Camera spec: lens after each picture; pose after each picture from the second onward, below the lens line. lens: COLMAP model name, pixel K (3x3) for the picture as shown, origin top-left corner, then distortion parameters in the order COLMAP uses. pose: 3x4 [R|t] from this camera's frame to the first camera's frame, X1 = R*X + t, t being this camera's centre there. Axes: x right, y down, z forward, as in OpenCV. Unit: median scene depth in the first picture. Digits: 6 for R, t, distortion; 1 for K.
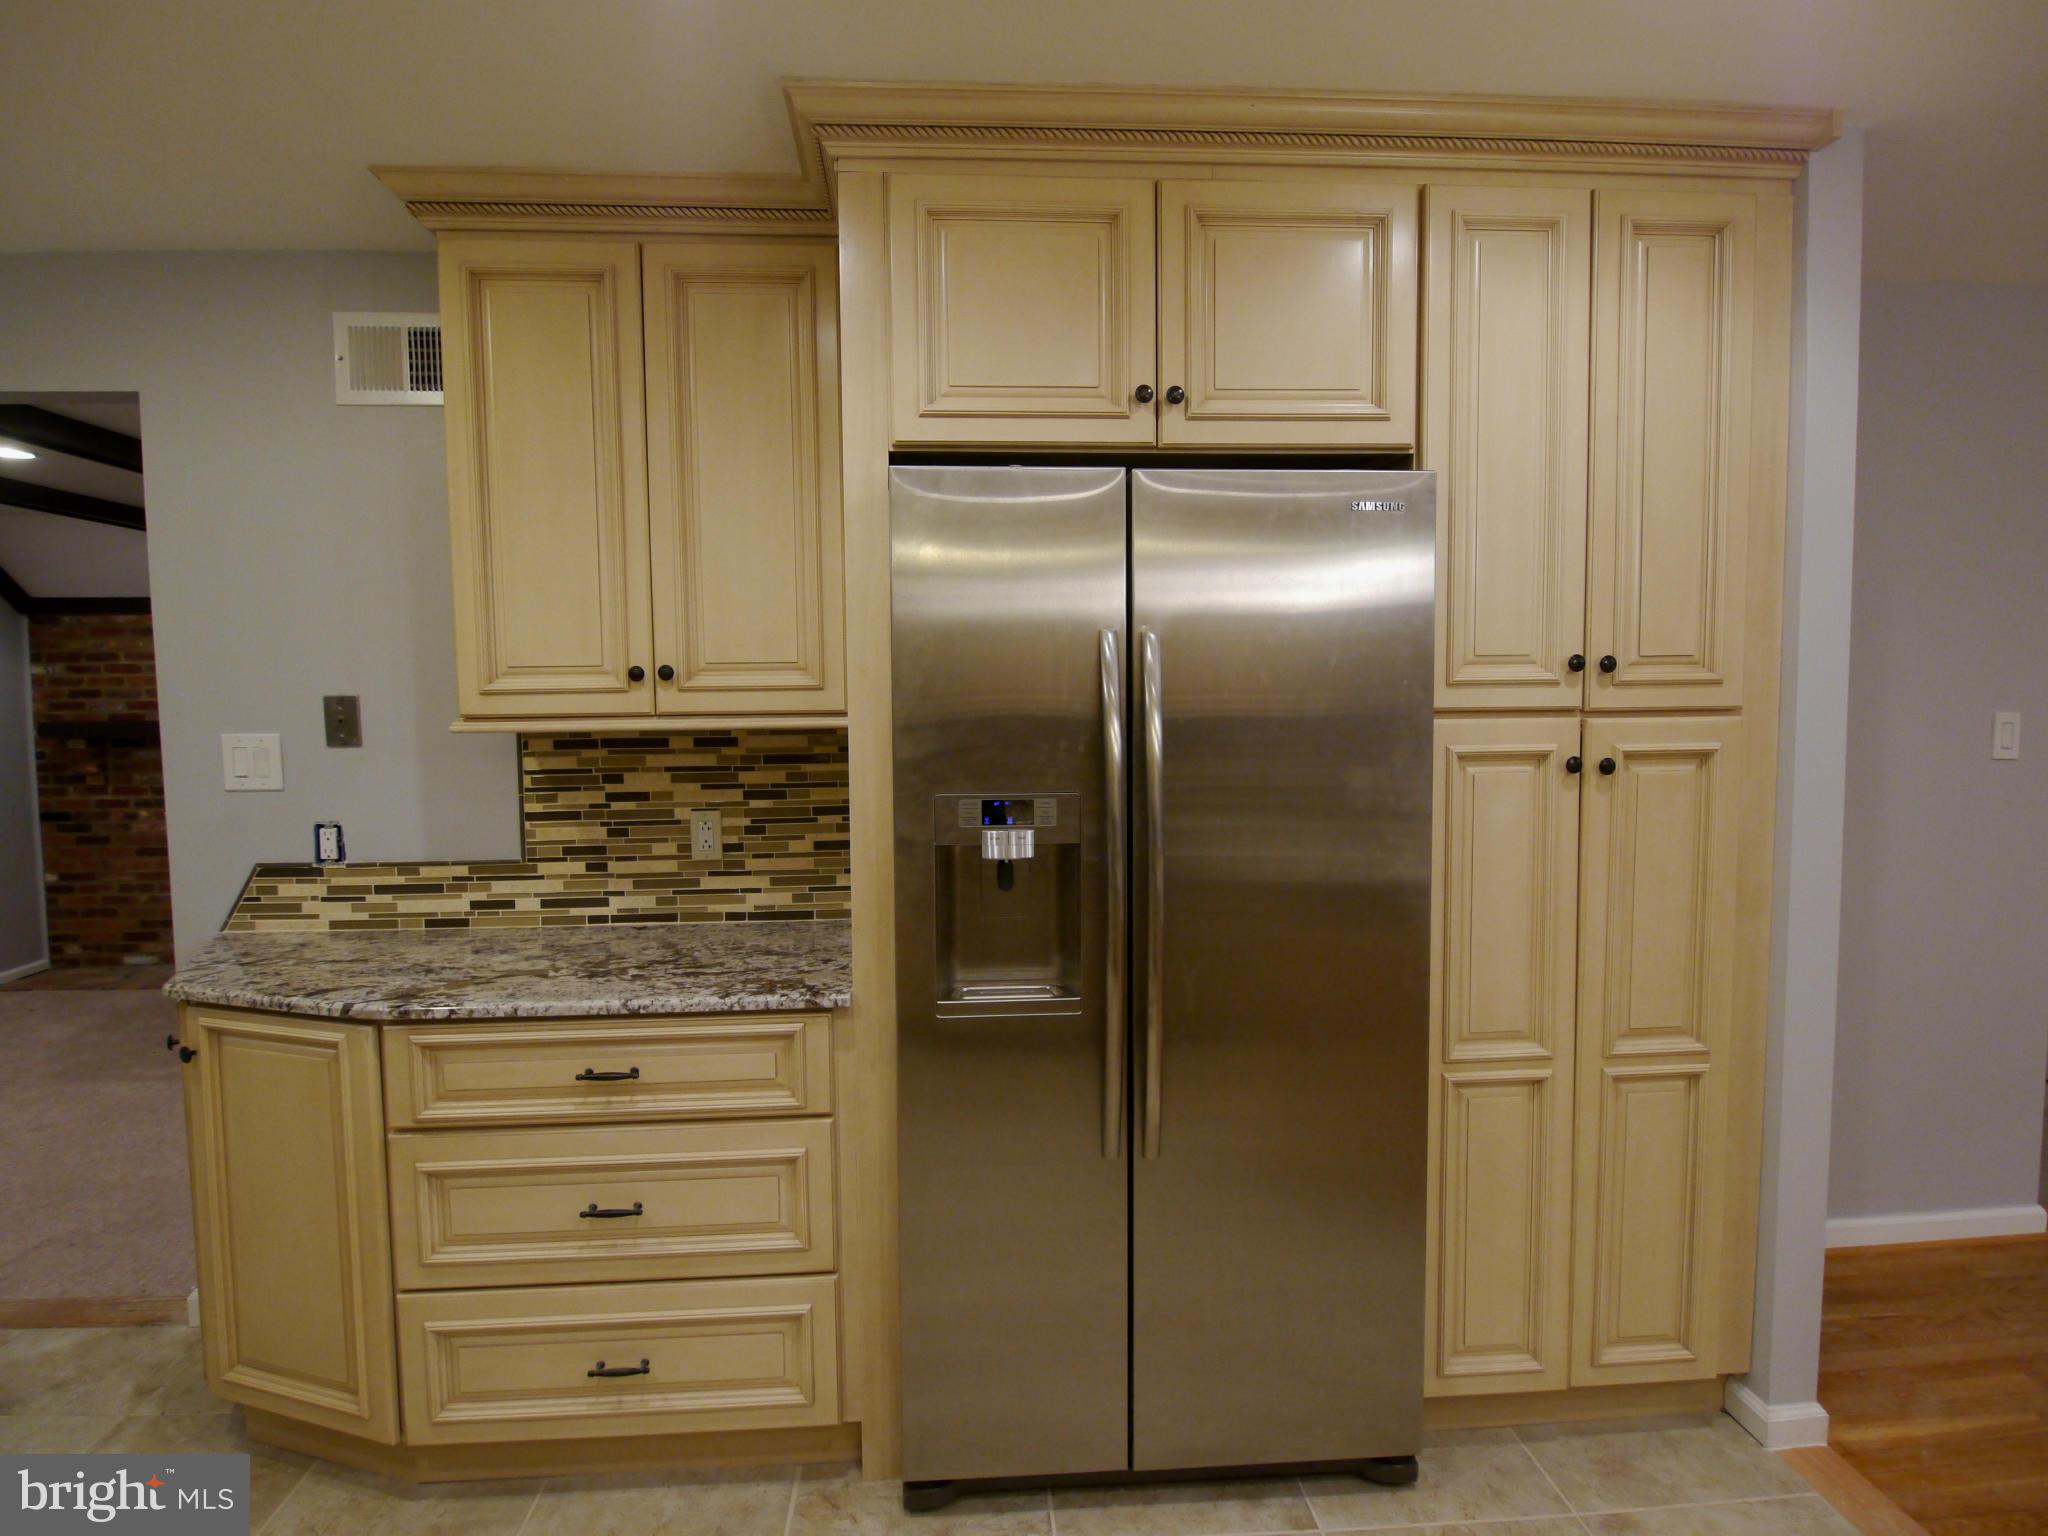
lens RADIAL K [[1074.2, 0, 1010.3], [0, 1074.2, 761.5], [0, 0, 1]] dist [-0.002954, -0.009851]
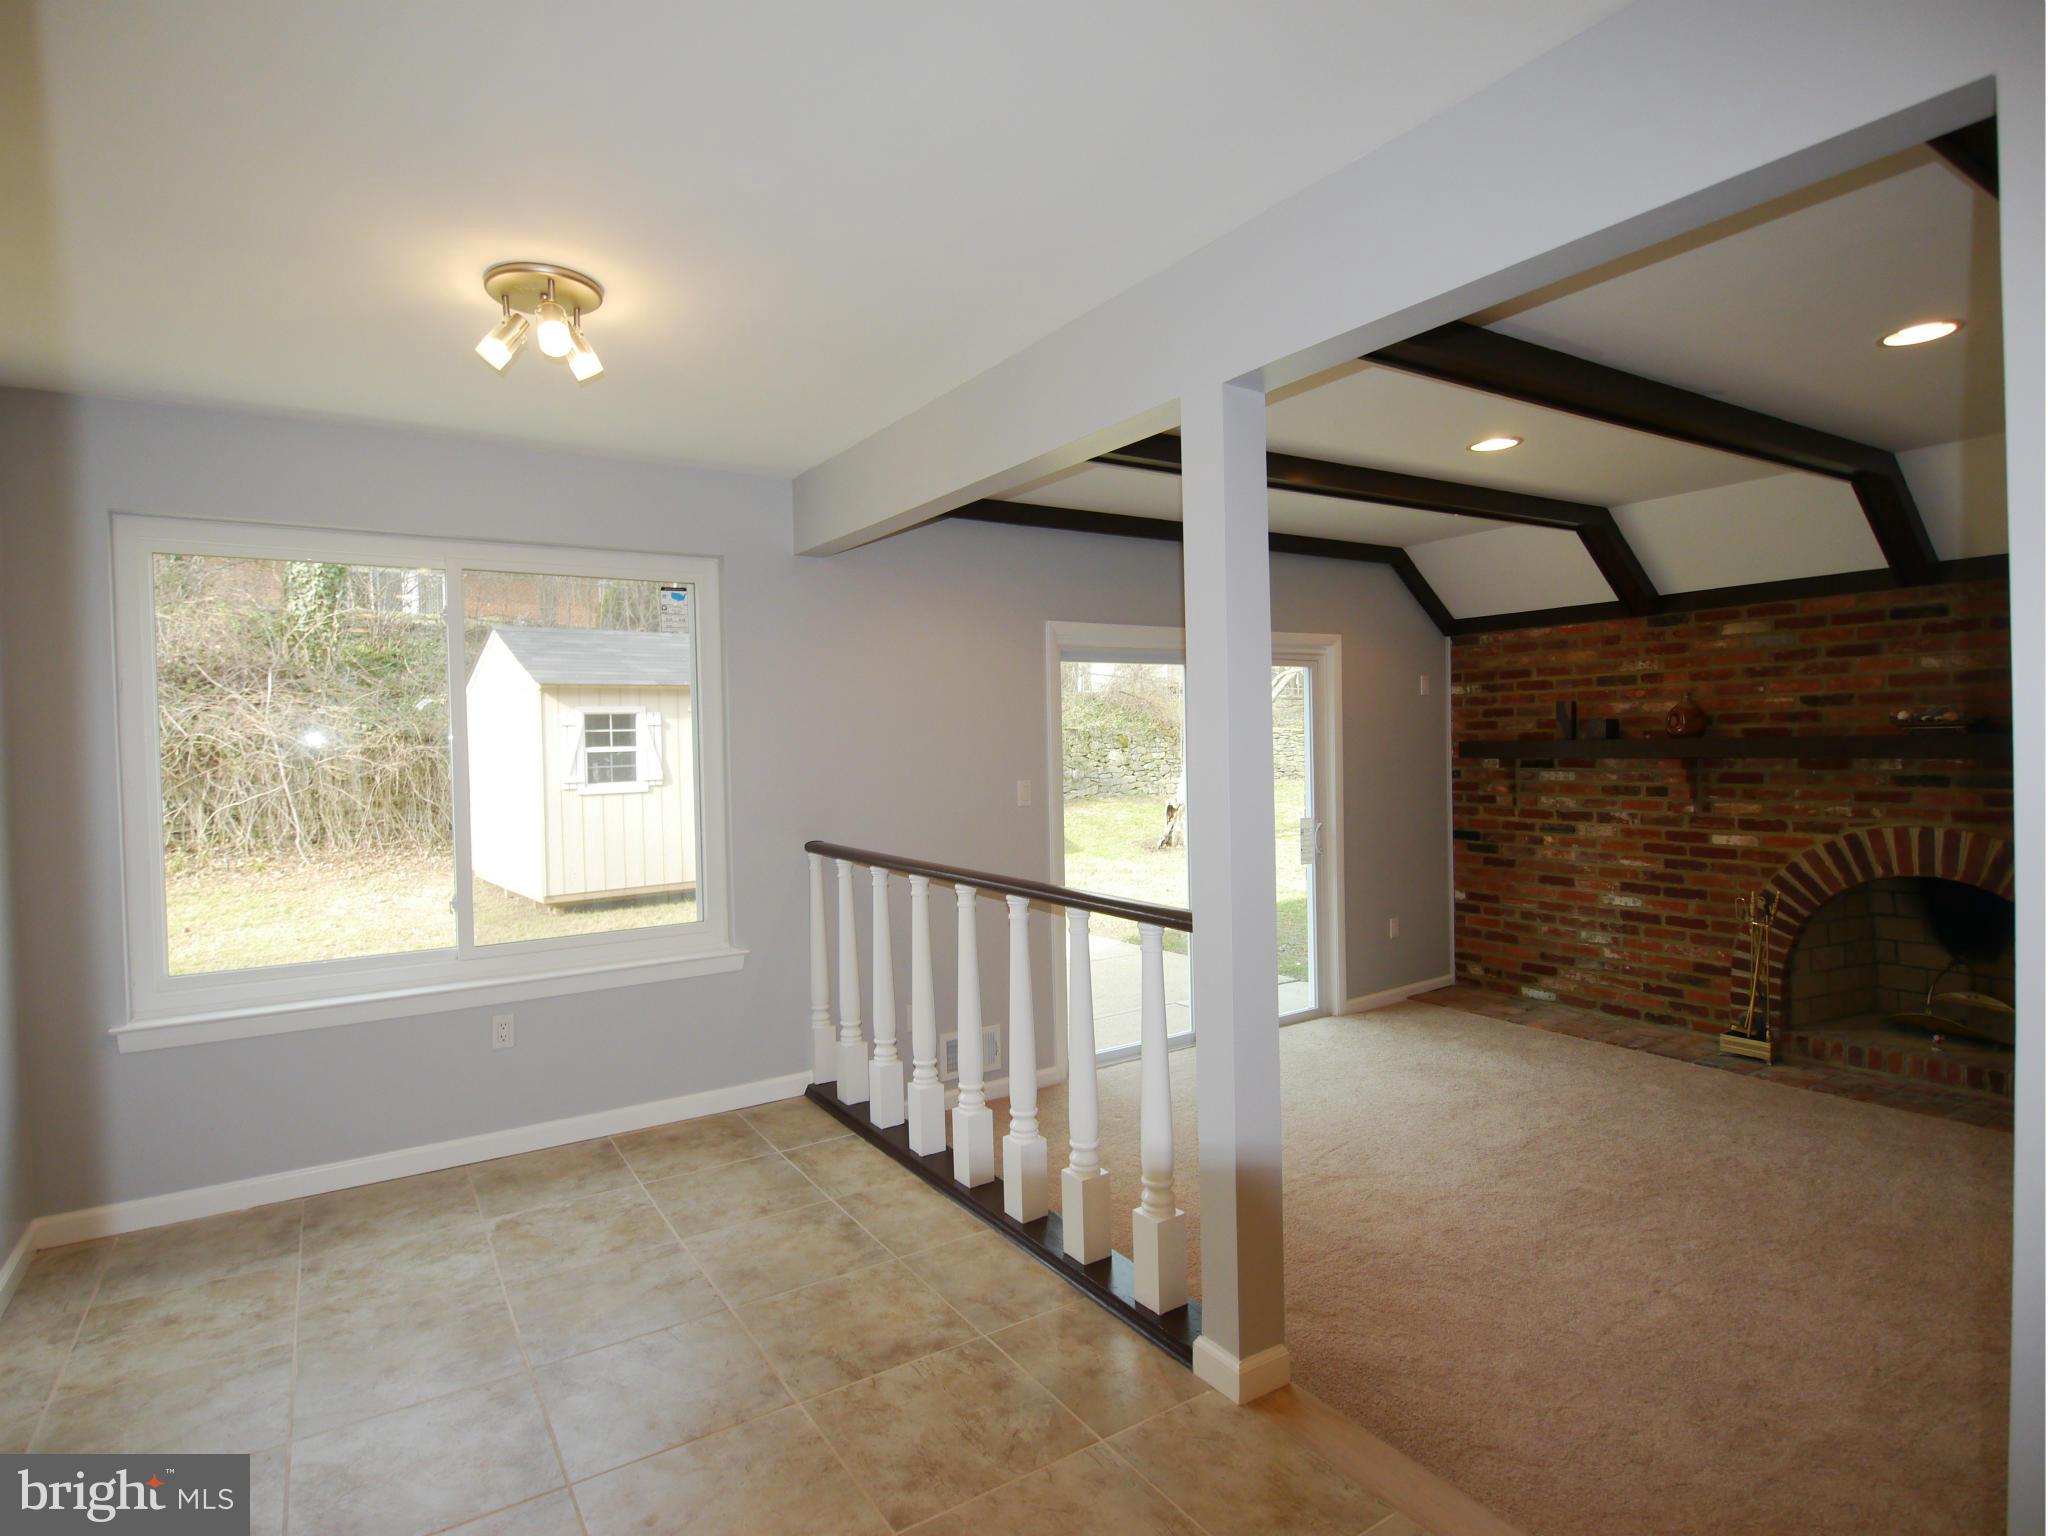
lens RADIAL K [[1074.2, 0, 1017.8], [0, 1074.2, 761.3], [0, 0, 1]] dist [-0.002954, -0.009851]
pose [[0.491297, 0.015900, -0.870847, -0.222348], [-0.039292, 0.999220, -0.003923, 0.002692], [0.870105, 0.036145, 0.491539, 0.129450]]
